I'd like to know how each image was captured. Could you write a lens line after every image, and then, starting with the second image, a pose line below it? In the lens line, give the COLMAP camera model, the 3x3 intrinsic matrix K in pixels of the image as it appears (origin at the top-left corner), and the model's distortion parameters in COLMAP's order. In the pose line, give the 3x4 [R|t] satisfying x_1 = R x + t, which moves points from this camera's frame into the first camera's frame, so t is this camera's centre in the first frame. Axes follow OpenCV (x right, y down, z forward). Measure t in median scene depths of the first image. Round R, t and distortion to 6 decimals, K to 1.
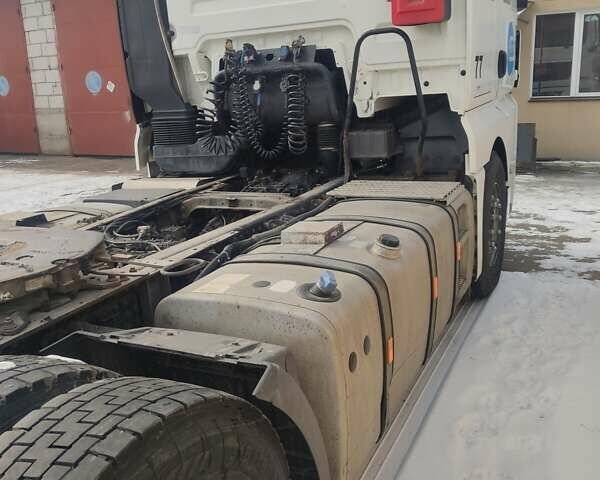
lens RADIAL K [[626.8, 0, 300.2], [0, 626.8, 216.2], [0, 0, 1]] dist [0.146117, -0.611016]
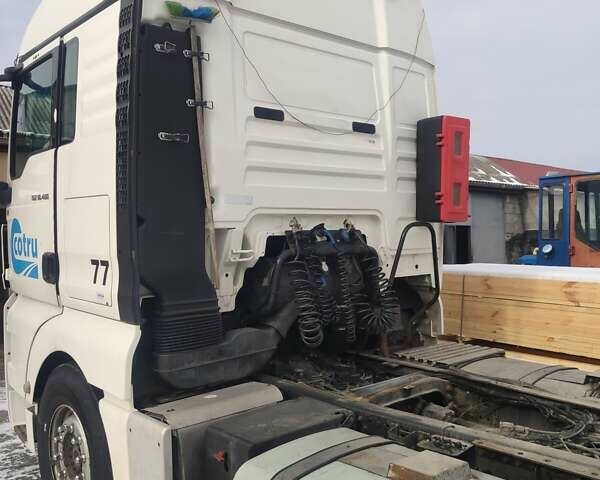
lens RADIAL K [[602.9, 0, 300.0], [0, 602.9, 240.0], [0, 0, 1]] dist [0.119789, -0.334537]
pose [[0.363955, 0.048768, 0.930139, -0.940371], [0.190248, 0.973682, -0.125493, -0.145227], [-0.911780, 0.222631, 0.345098, 0.737457]]
